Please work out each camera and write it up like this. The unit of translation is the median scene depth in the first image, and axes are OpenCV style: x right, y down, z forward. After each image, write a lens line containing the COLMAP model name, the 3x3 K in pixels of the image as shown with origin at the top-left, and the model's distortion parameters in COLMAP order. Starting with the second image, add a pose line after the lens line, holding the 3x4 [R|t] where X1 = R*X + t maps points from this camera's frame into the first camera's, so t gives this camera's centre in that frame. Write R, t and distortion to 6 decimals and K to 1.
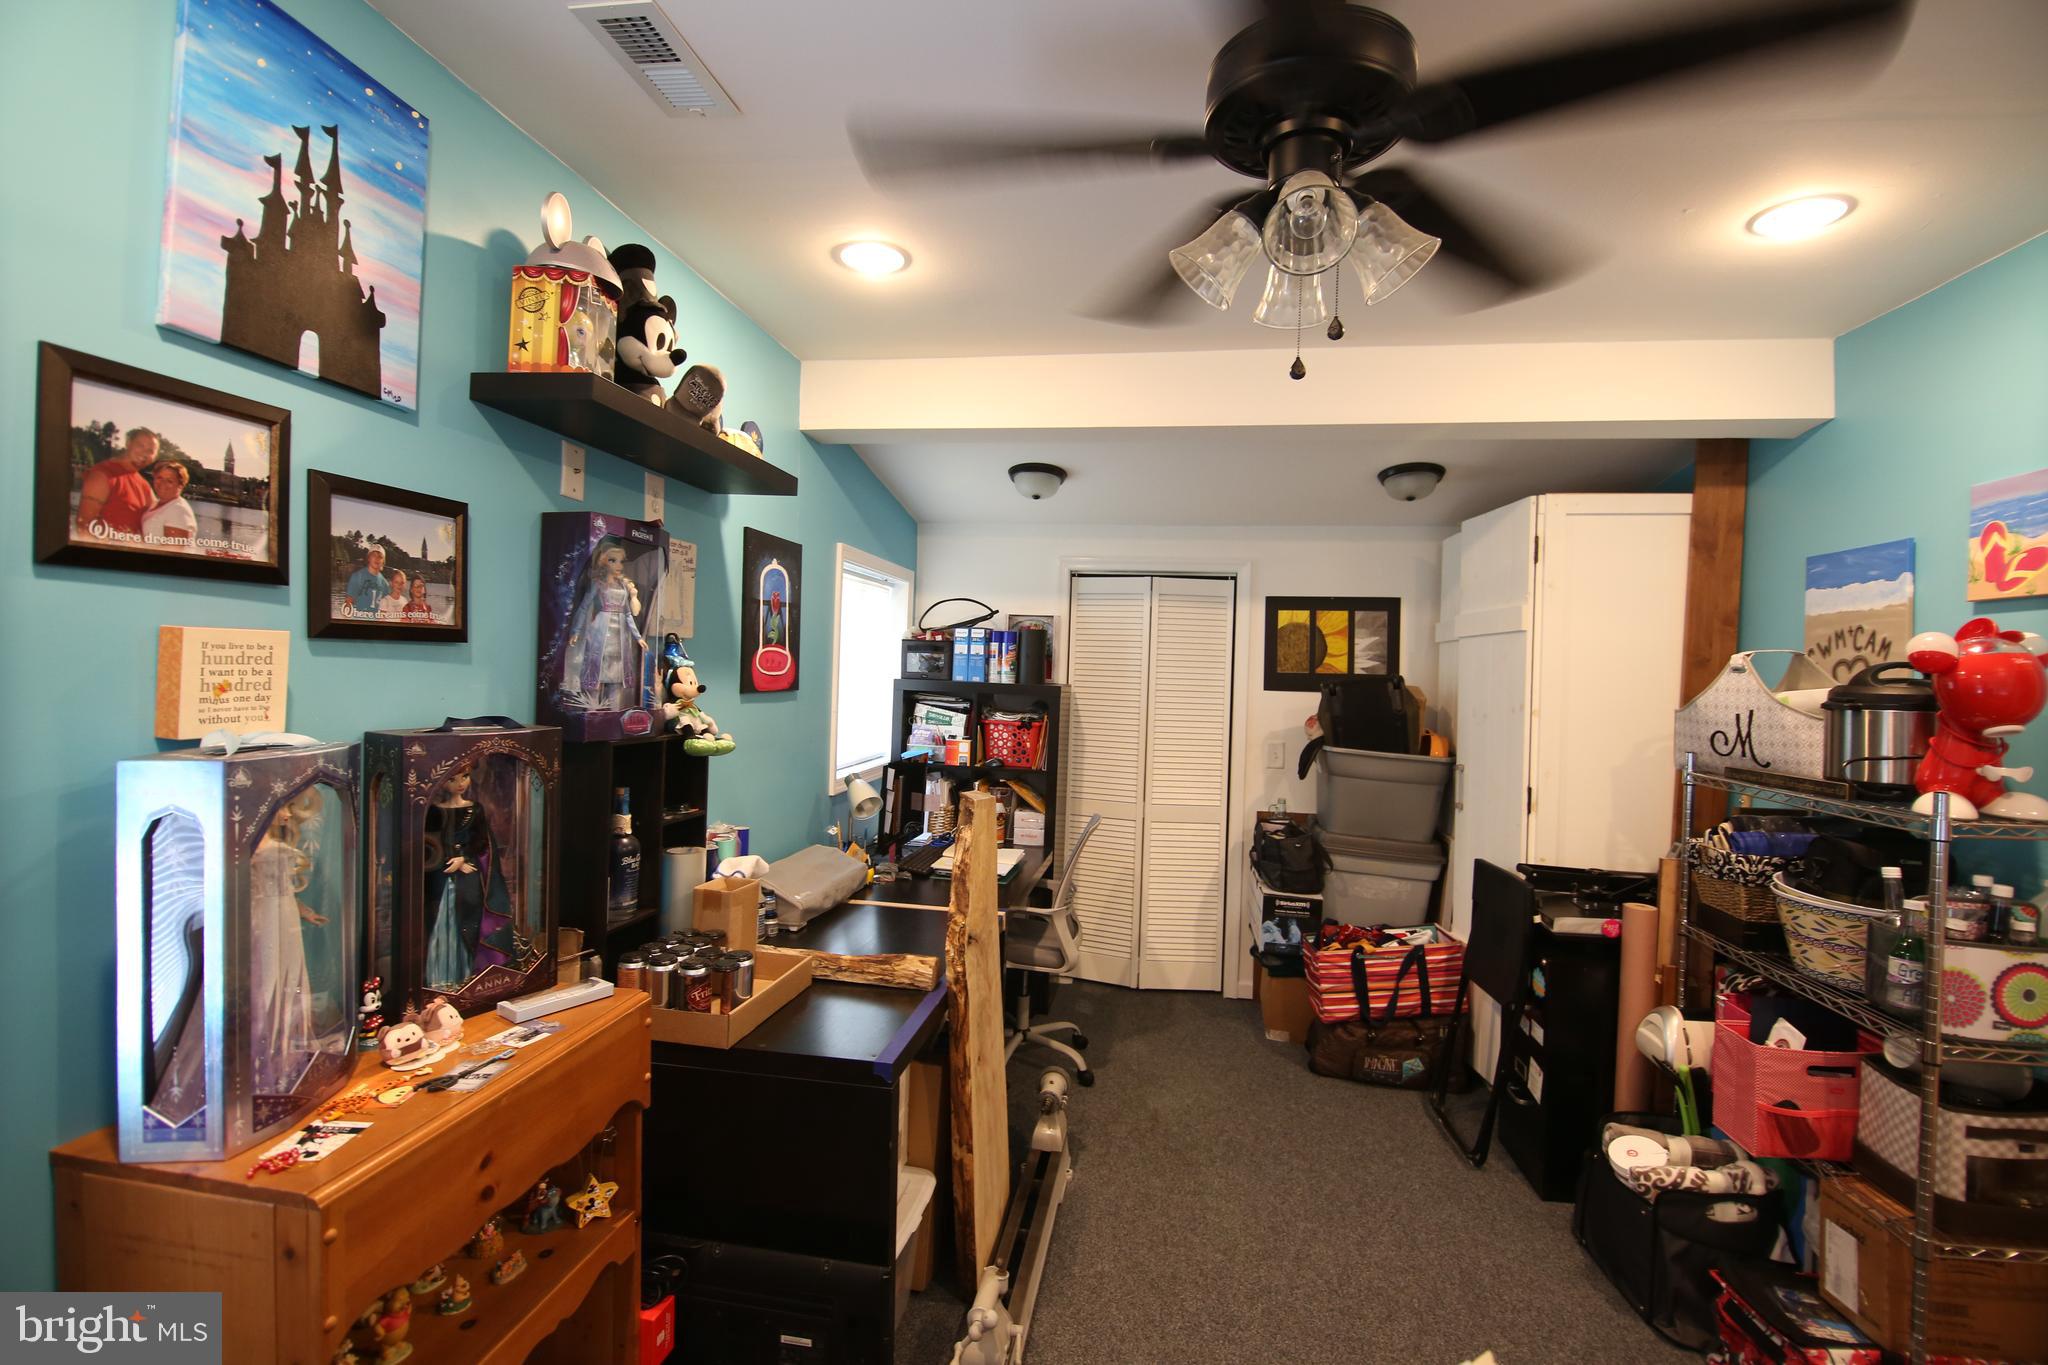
lens RADIAL K [[917.7, 0, 1024.0], [0, 917.7, 682.5], [0, 0, 1]] dist [-0.008392, -0.005799]
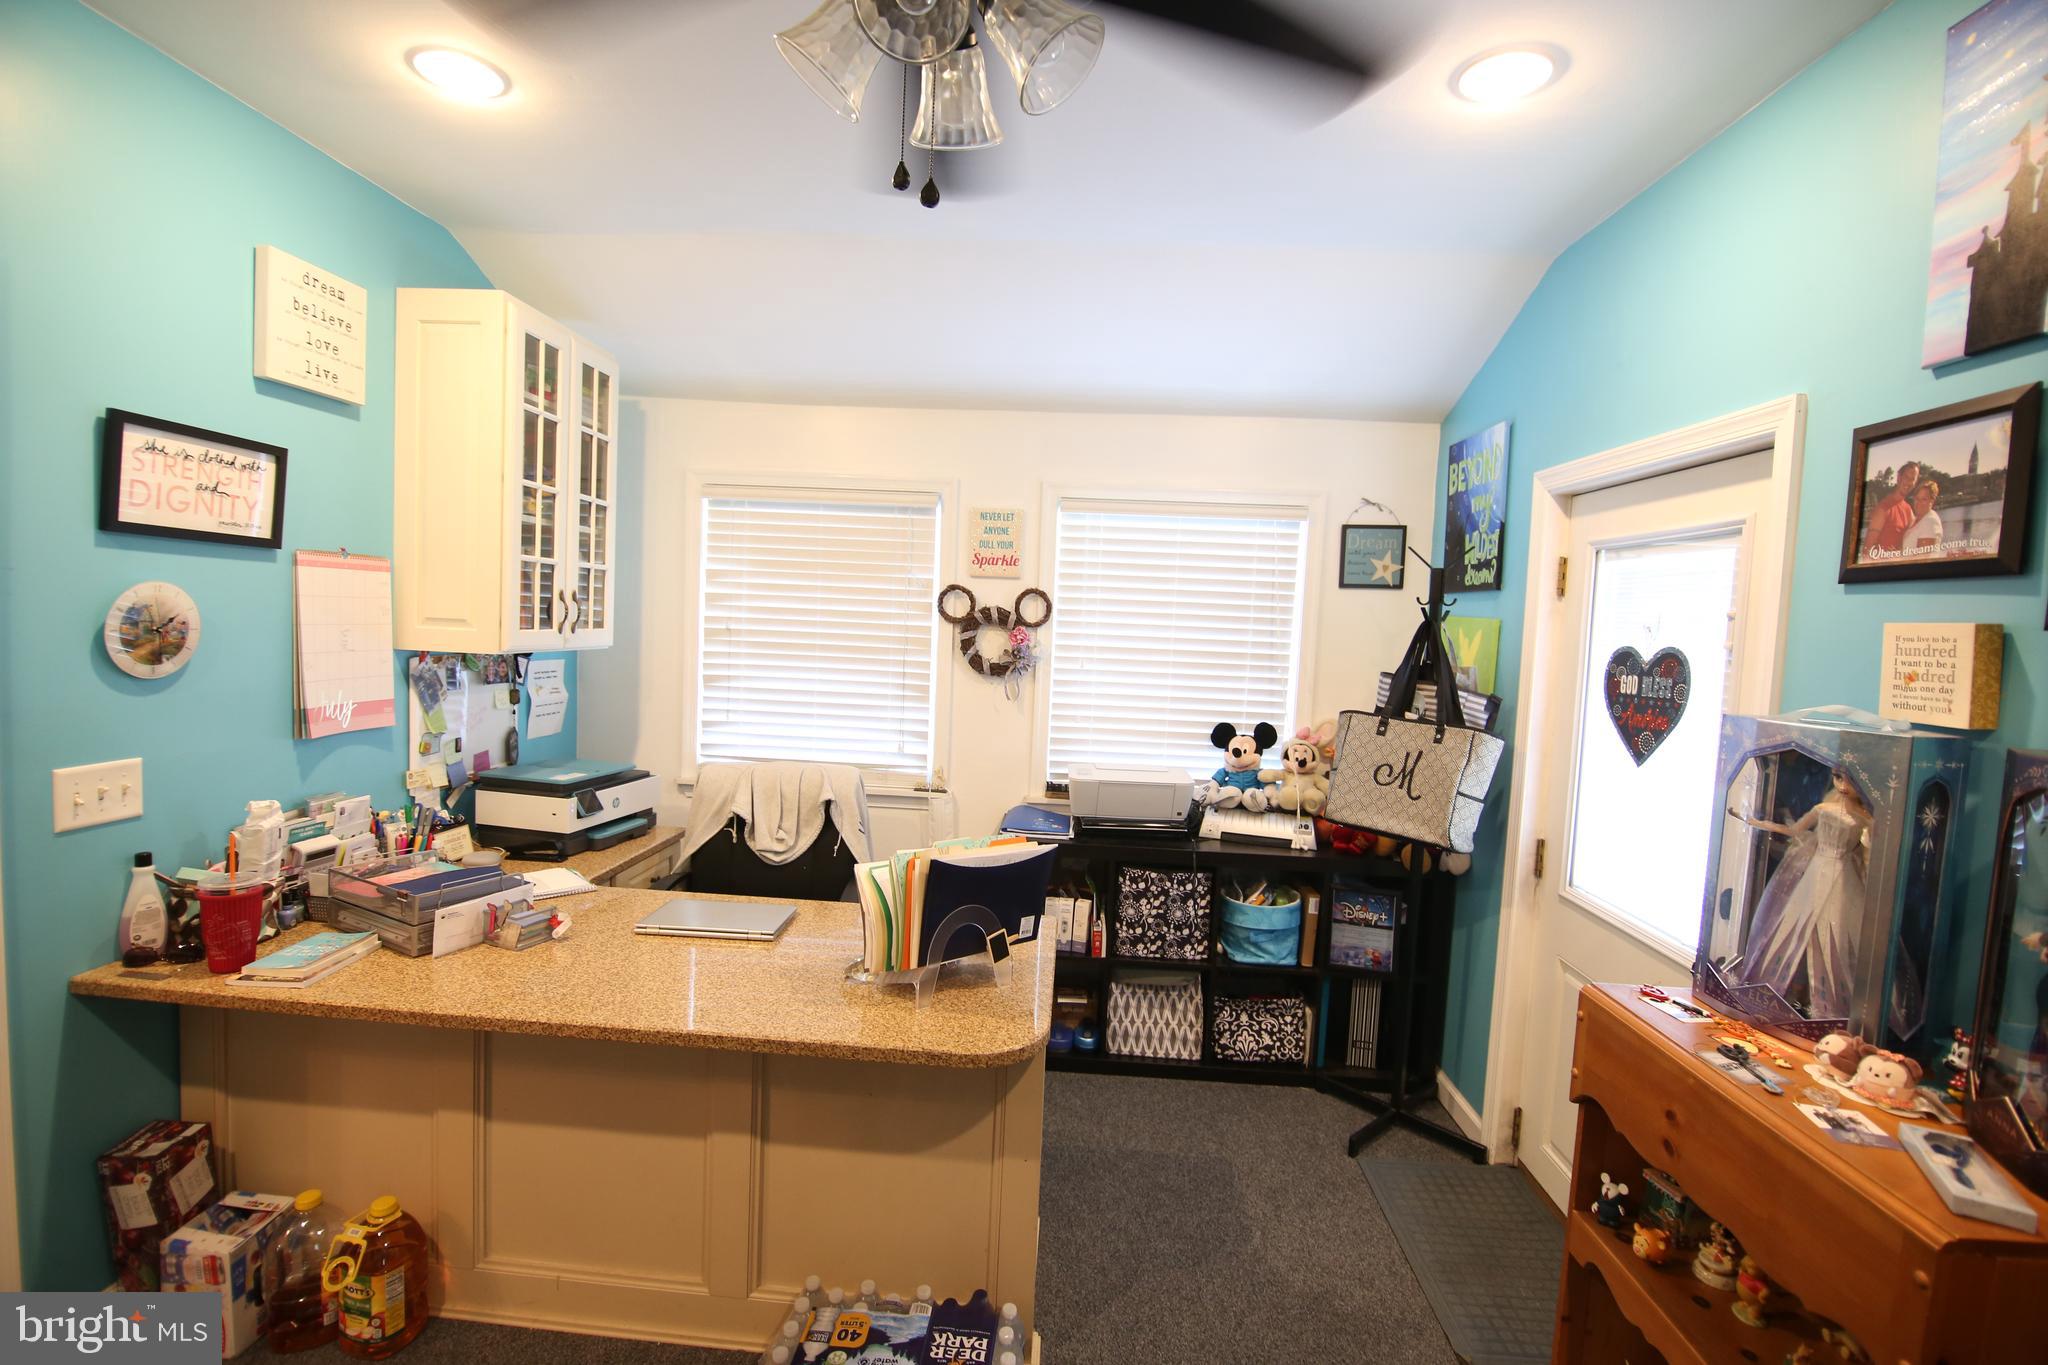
lens RADIAL K [[917.7, 0, 1024.0], [0, 917.7, 682.5], [0, 0, 1]] dist [-0.008392, -0.005799]
pose [[-0.991693, -0.064642, -0.111206, 0.304019], [-0.074061, 0.993813, 0.082766, 0.000914], [0.105168, 0.090315, -0.990345, 1.977085]]
